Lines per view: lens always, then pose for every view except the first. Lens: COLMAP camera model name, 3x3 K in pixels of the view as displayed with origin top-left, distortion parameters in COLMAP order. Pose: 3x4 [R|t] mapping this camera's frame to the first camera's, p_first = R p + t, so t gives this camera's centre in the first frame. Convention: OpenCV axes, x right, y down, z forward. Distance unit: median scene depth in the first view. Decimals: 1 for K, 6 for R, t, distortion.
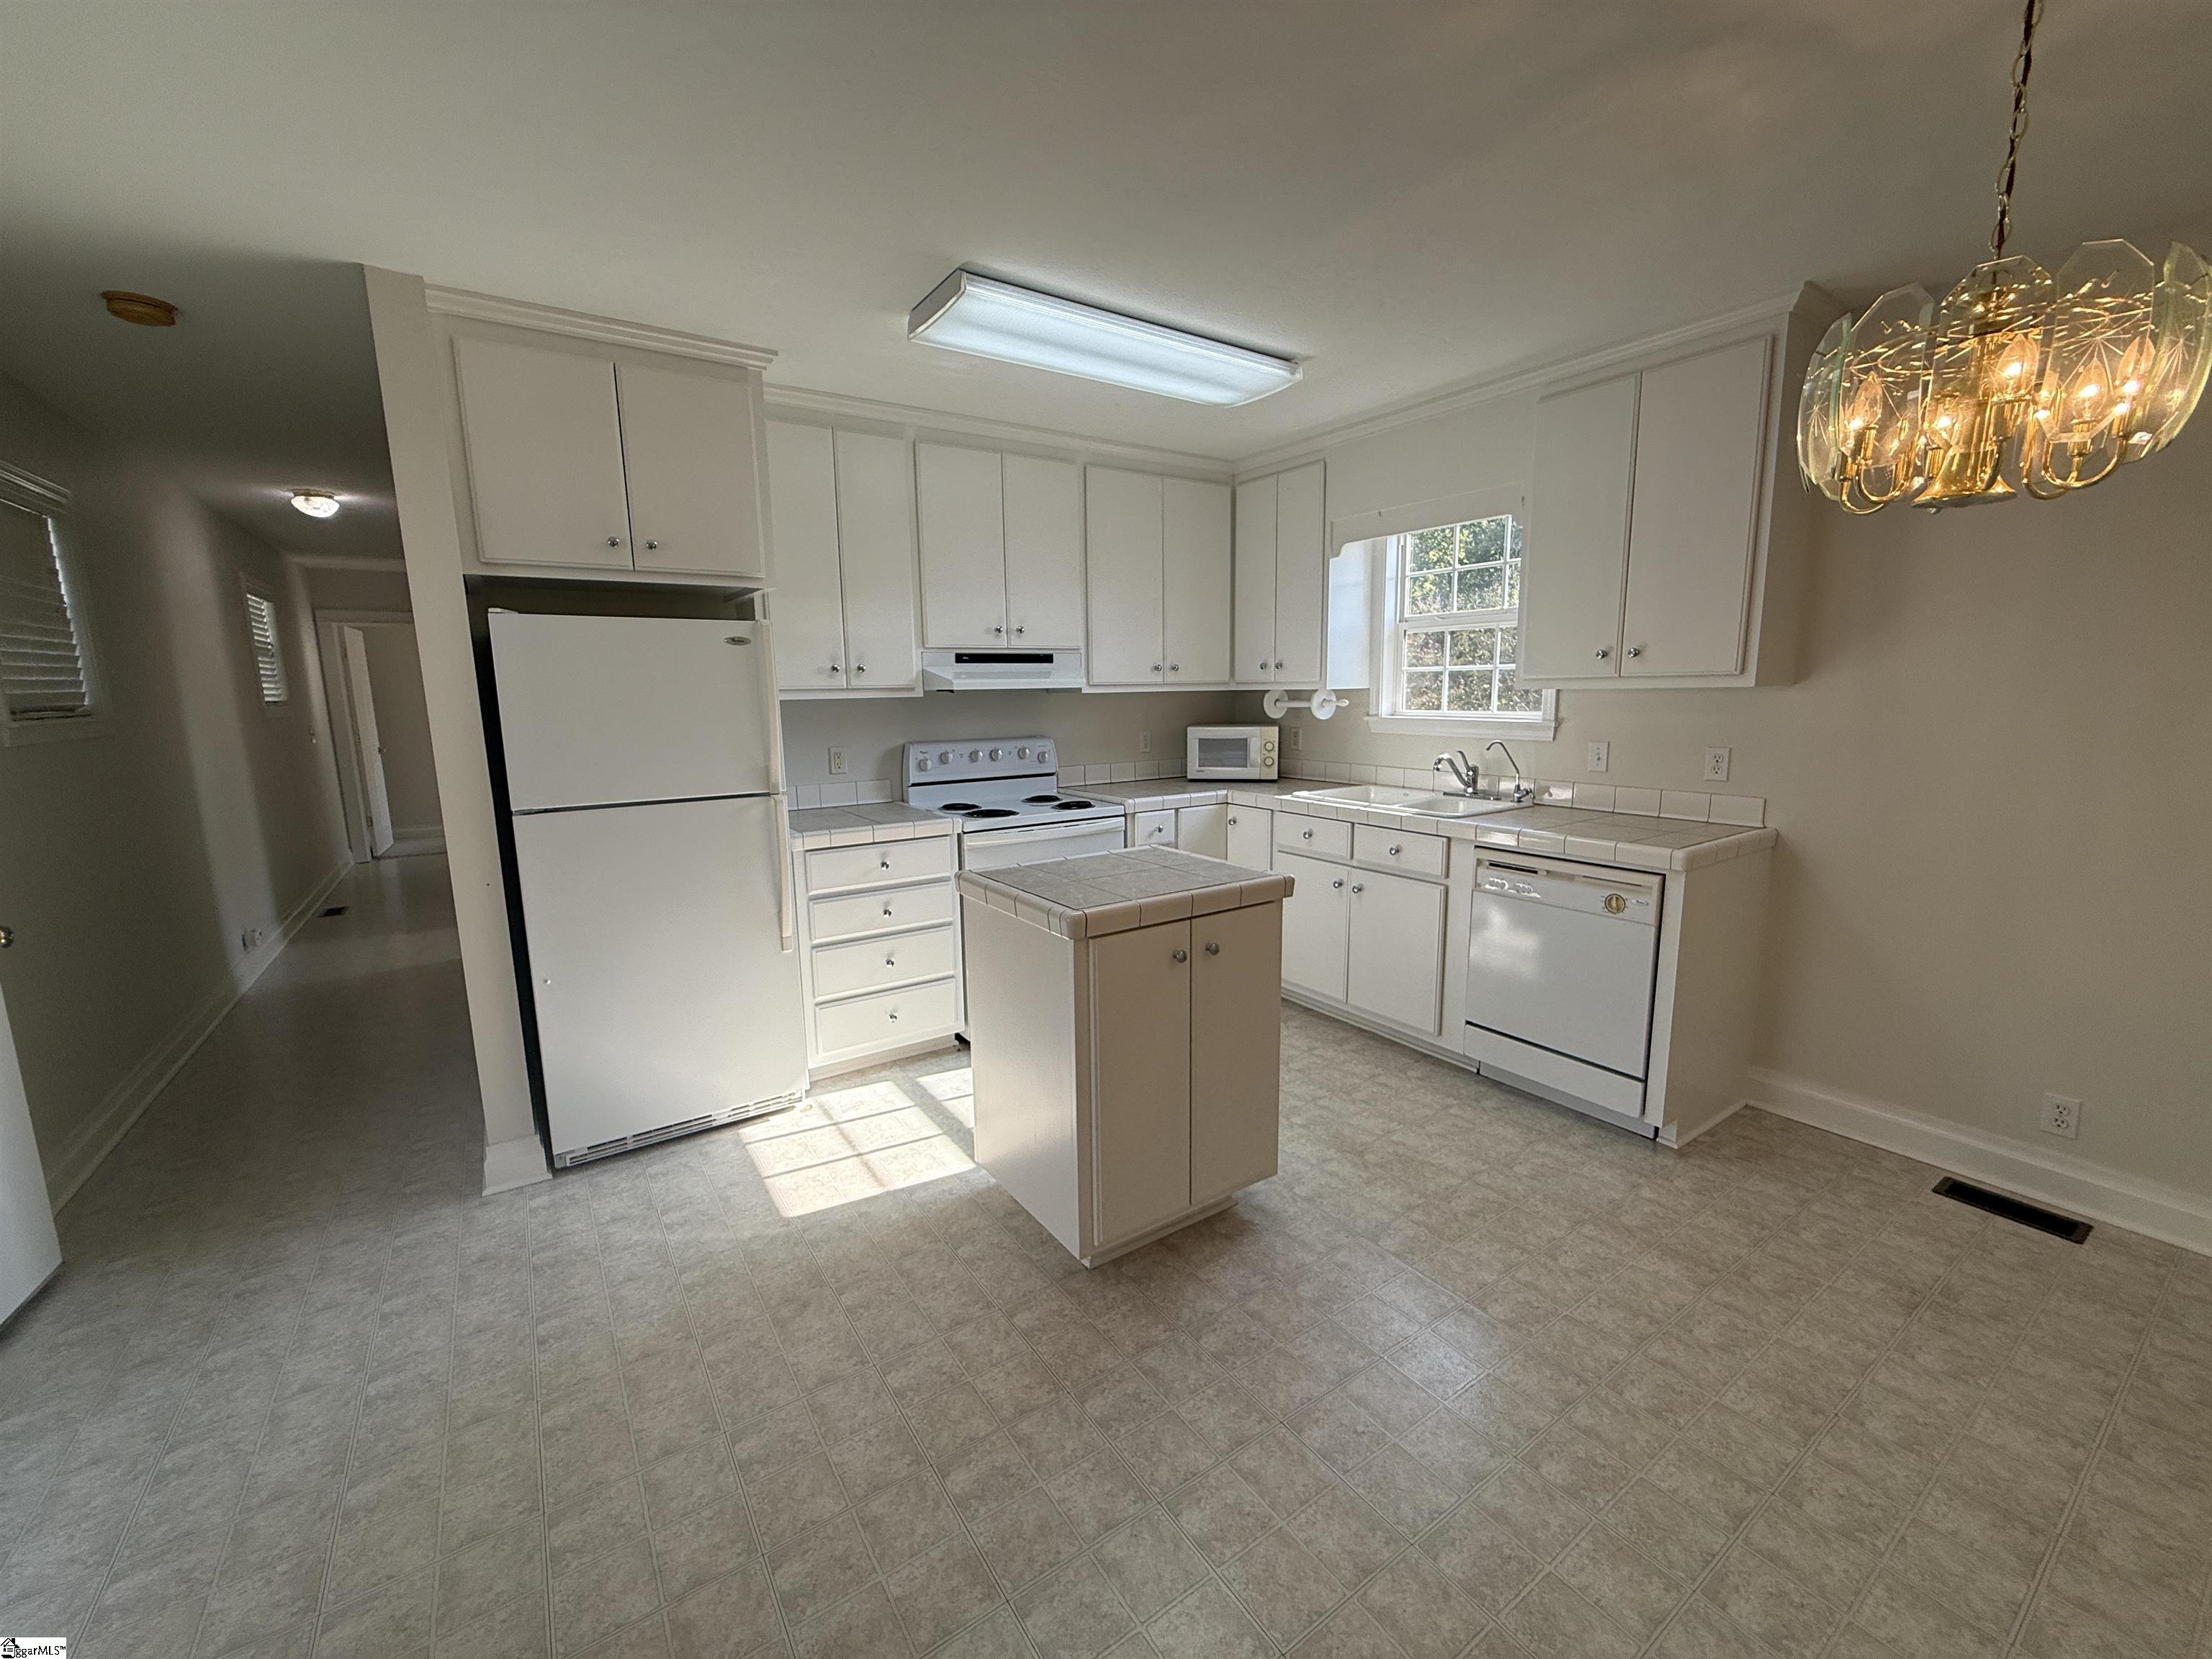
lens RADIAL K [[879.6, 0, 1110.3], [0, 879.6, 817.5], [0, 0, 1]] dist [0.001993, -0.000907]
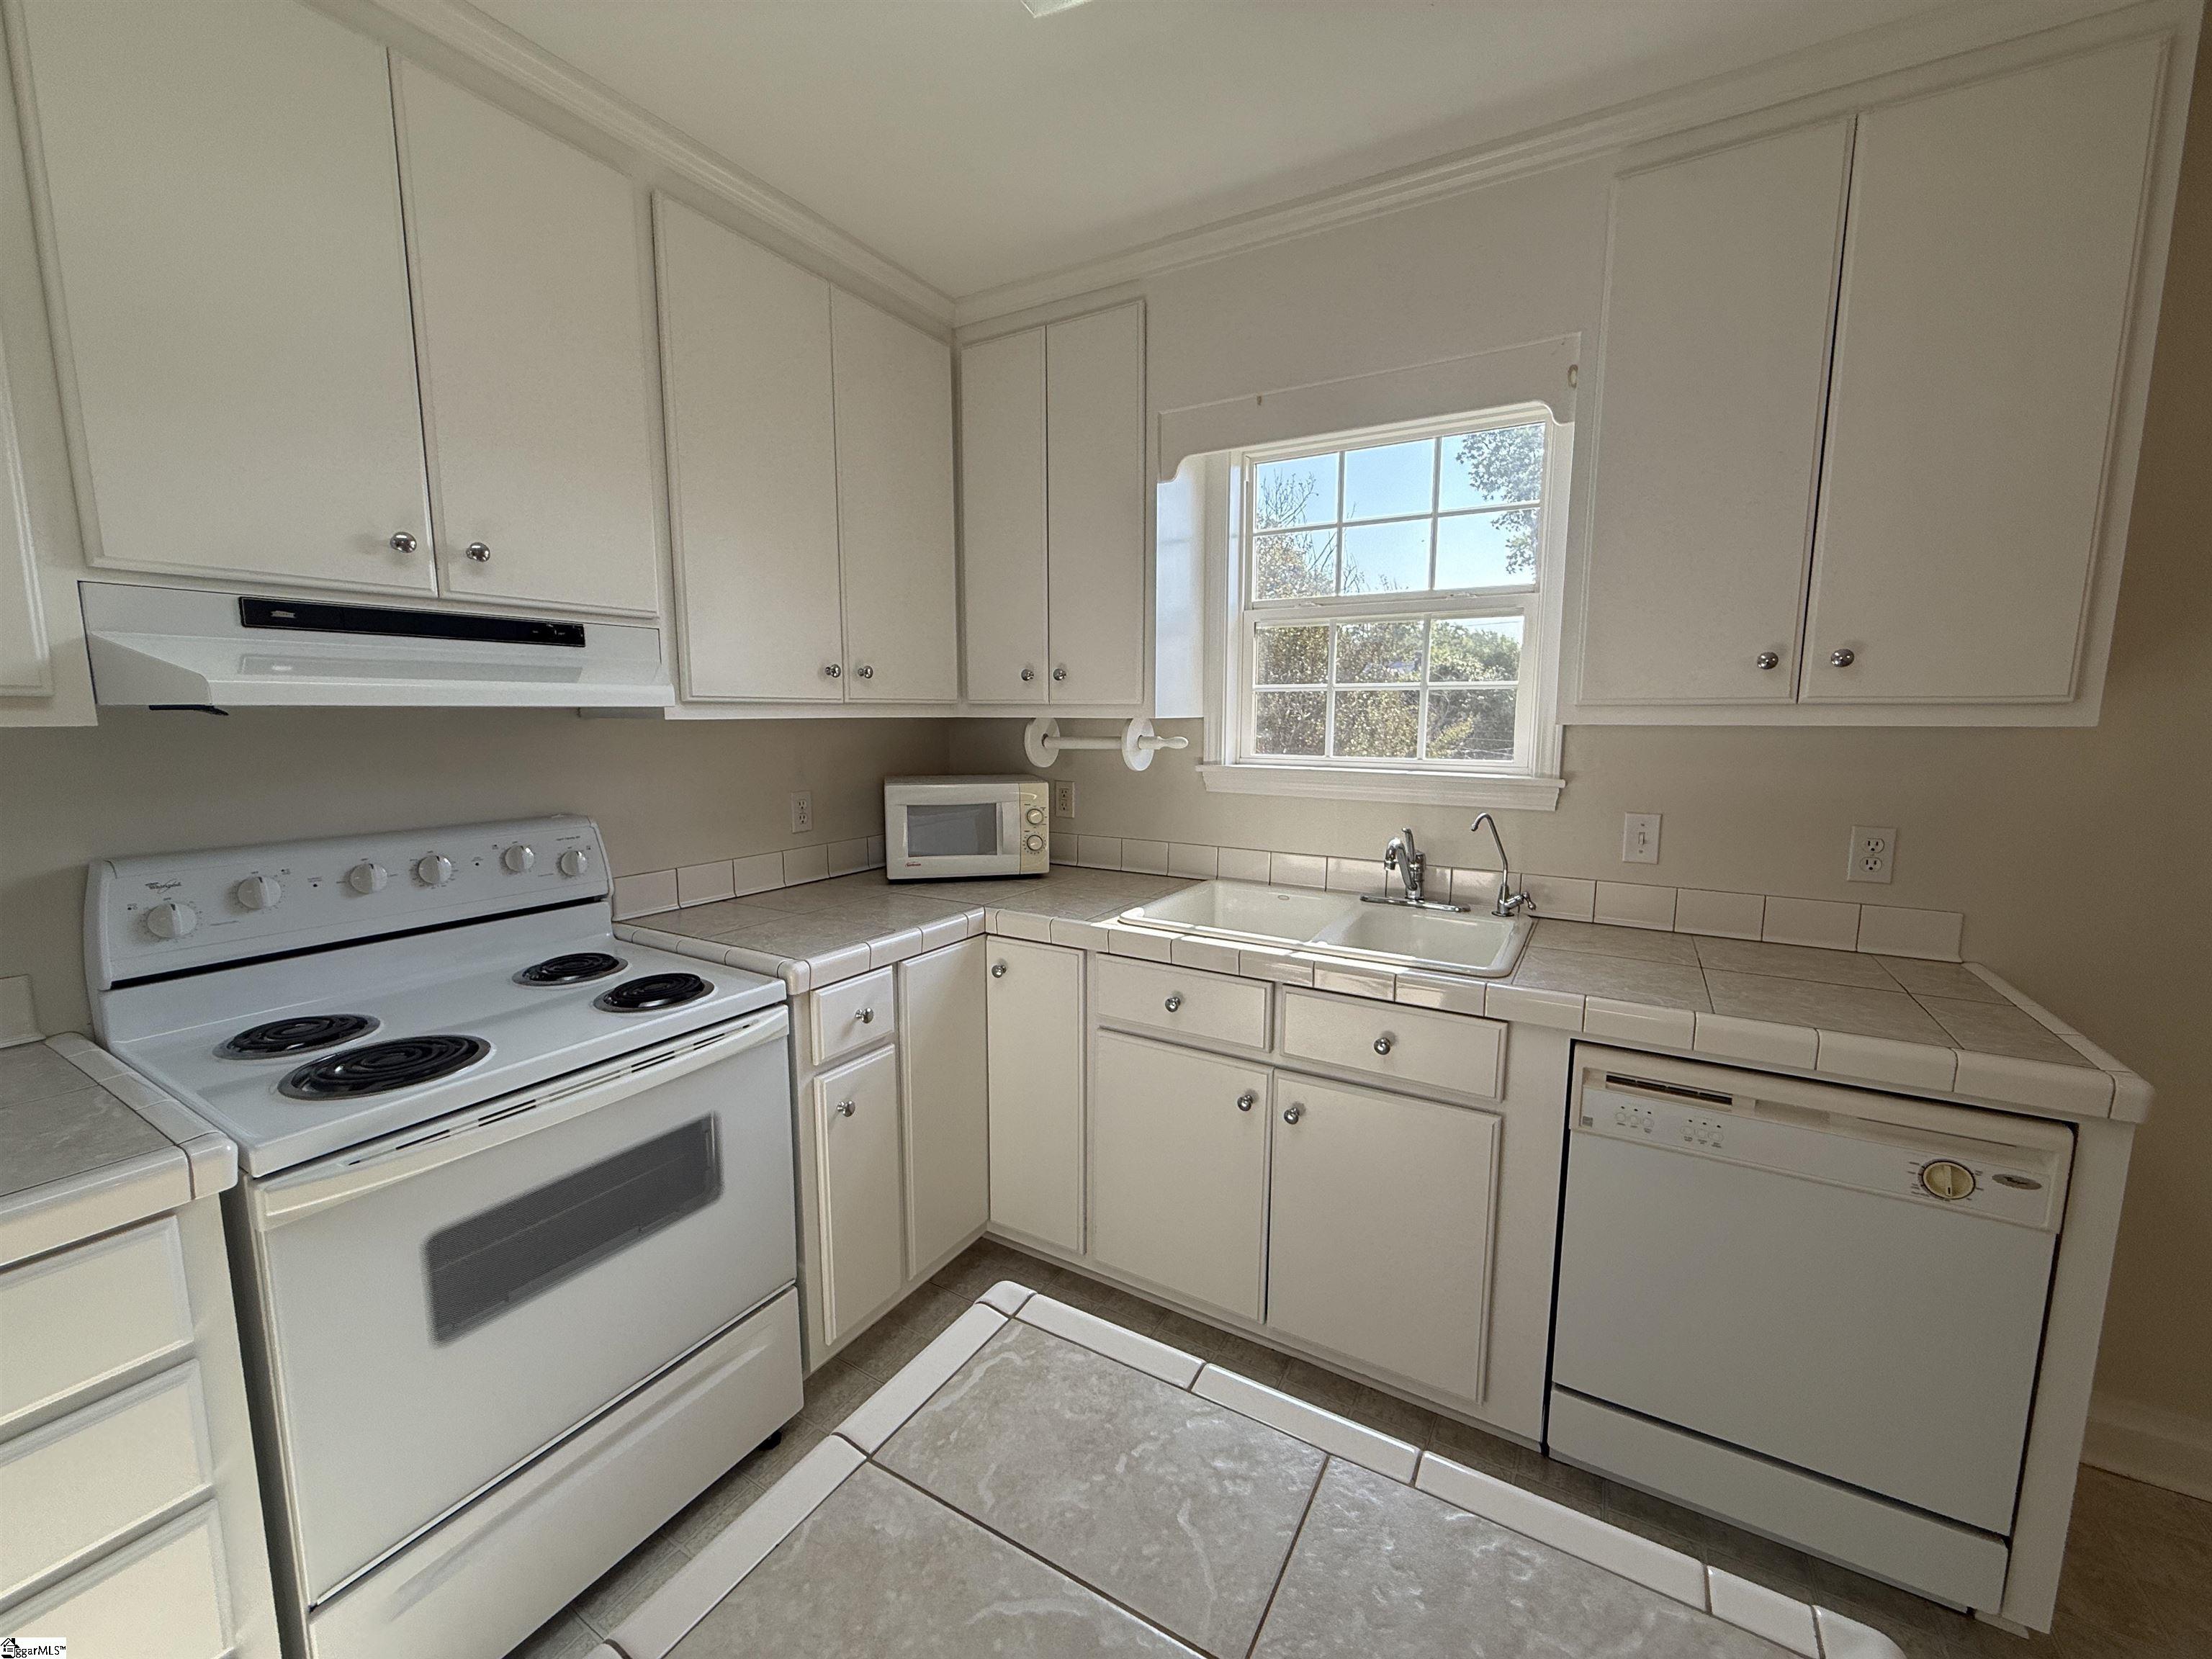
lens RADIAL K [[879.6, 0, 1103.8], [0, 879.6, 826.6], [0, 0, 1]] dist [0.001993, -0.000907]
pose [[0.906057, -0.038241, 0.421424, -0.024484], [0.046490, 0.998875, -0.009313, -0.086507], [-0.420594, 0.028030, 0.906816, 0.599670]]
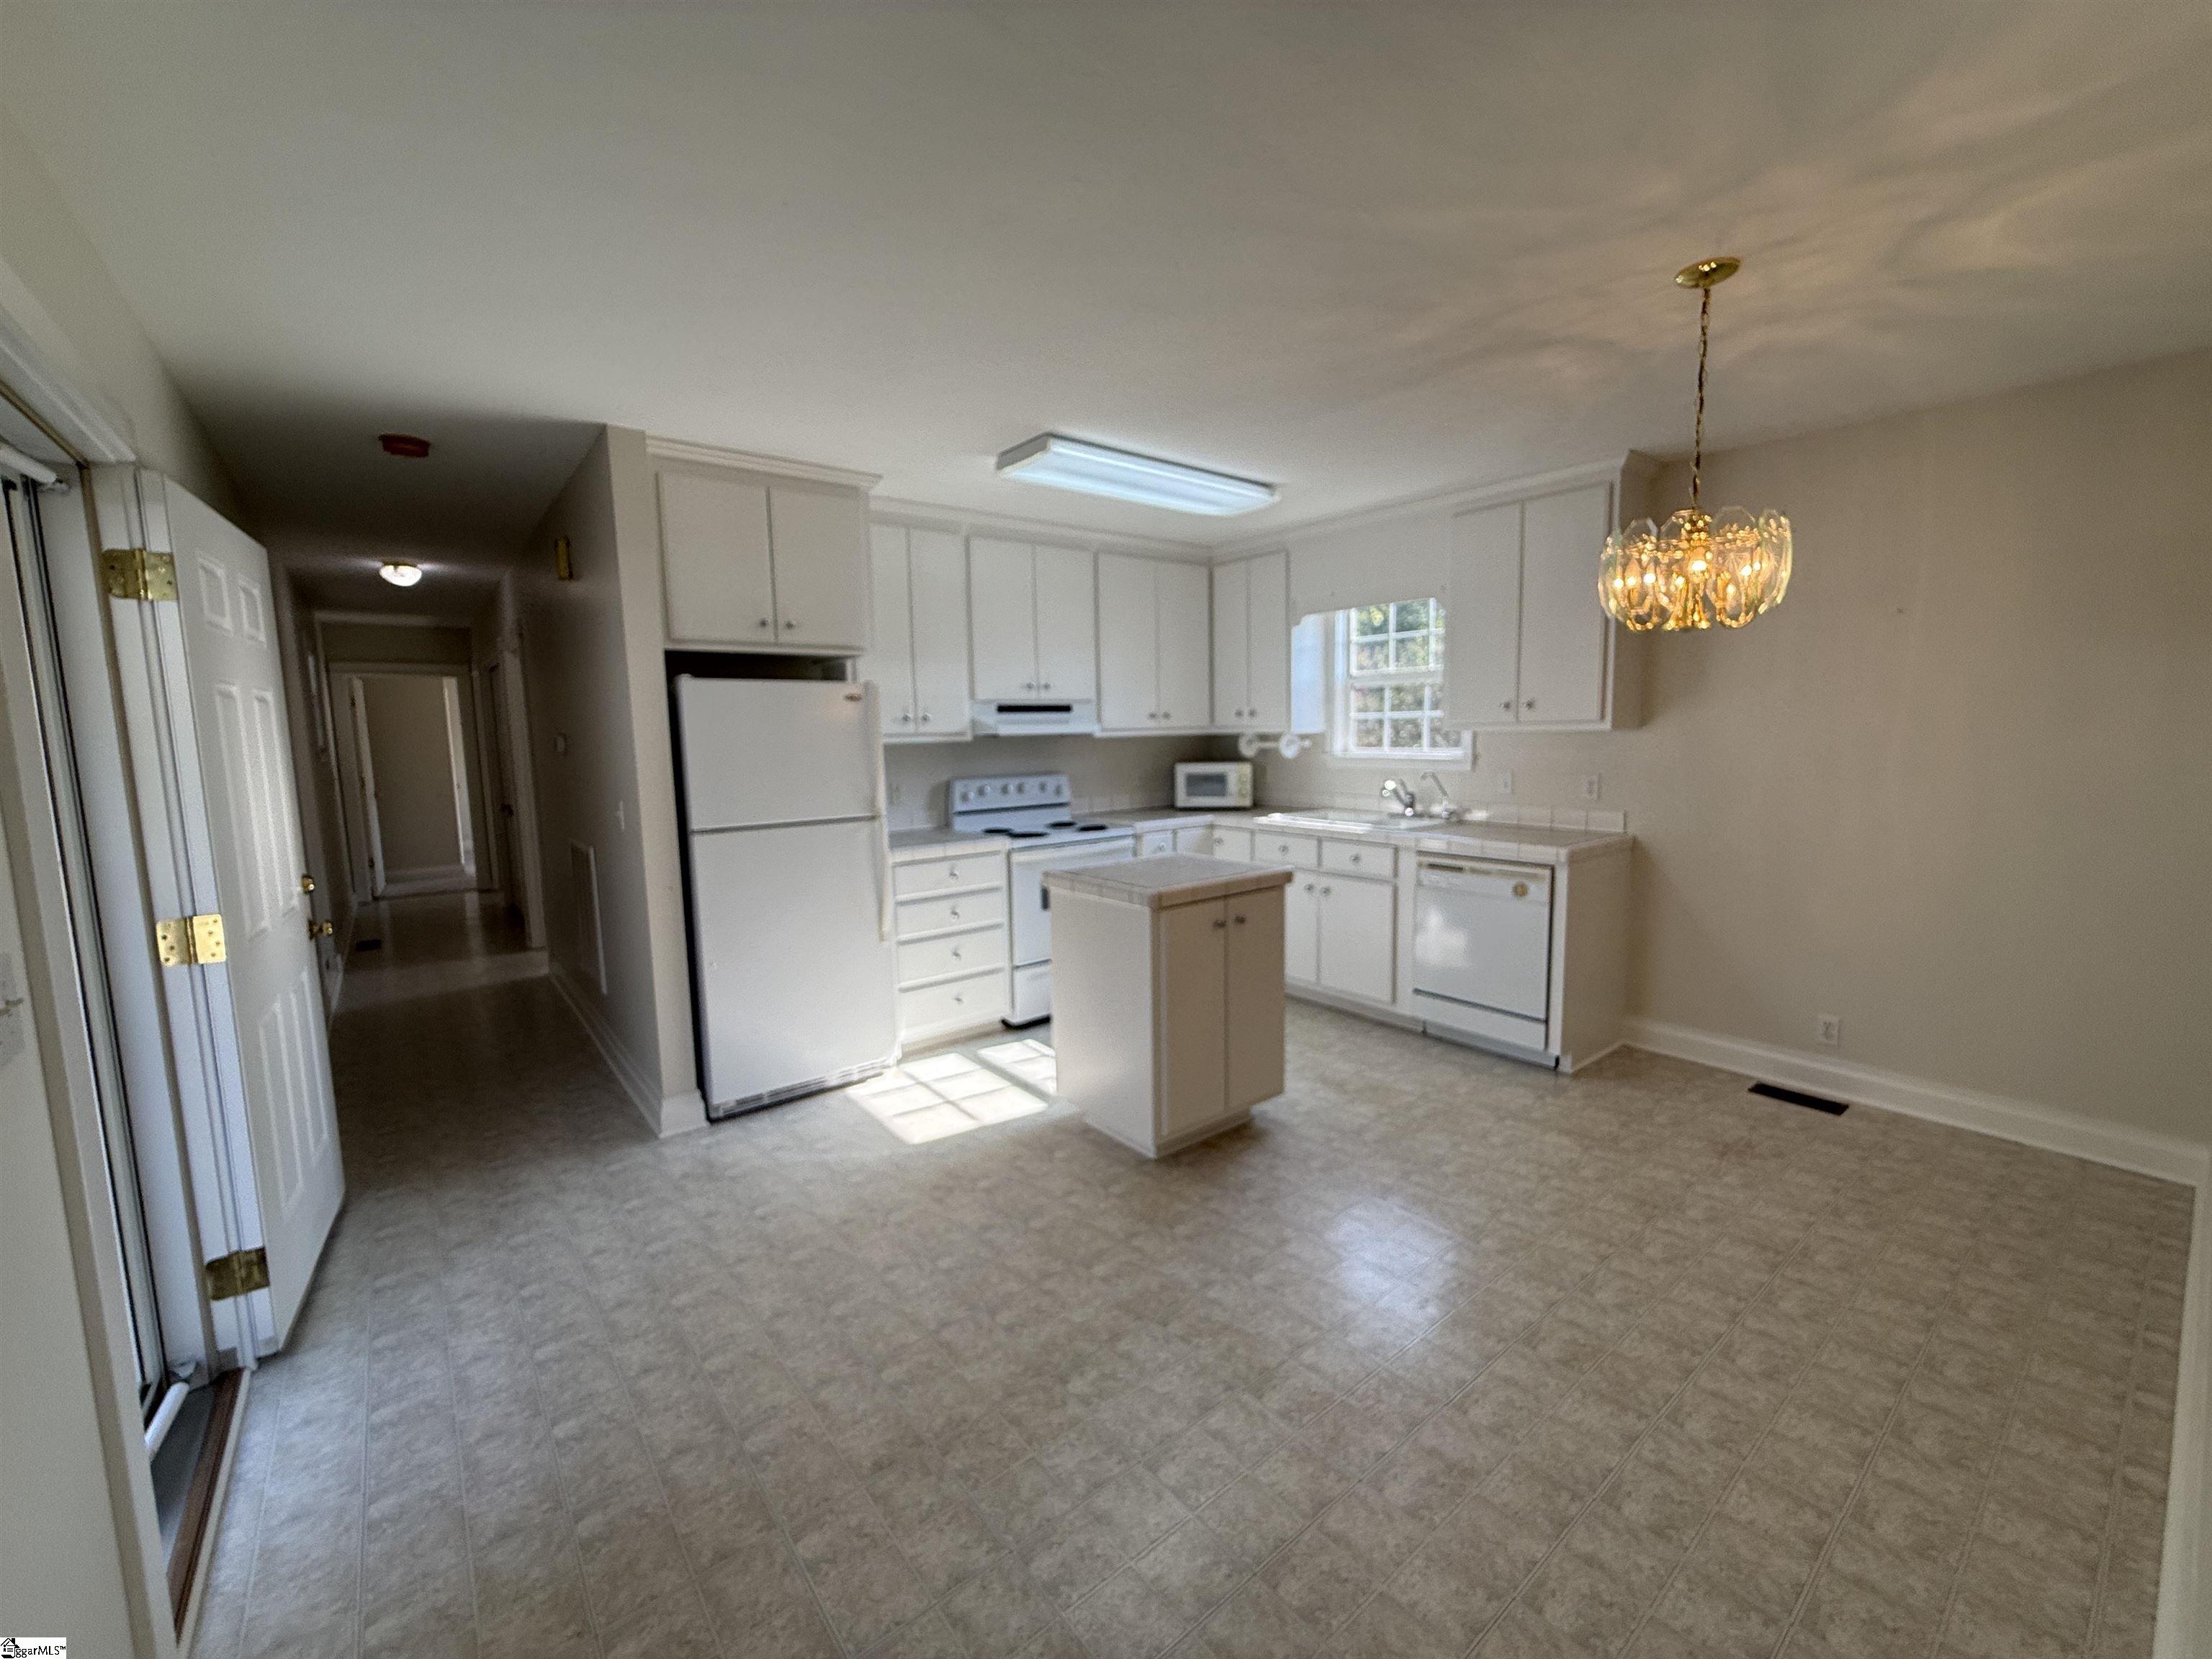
lens RADIAL K [[879.6, 0, 1109.3], [0, 879.6, 819.8], [0, 0, 1]] dist [0.001993, -0.000907]
pose [[0.997102, -0.012714, 0.075009, -0.121764], [0.016029, 0.998914, -0.043753, 0.030787], [-0.074371, 0.044829, 0.996223, -0.237955]]
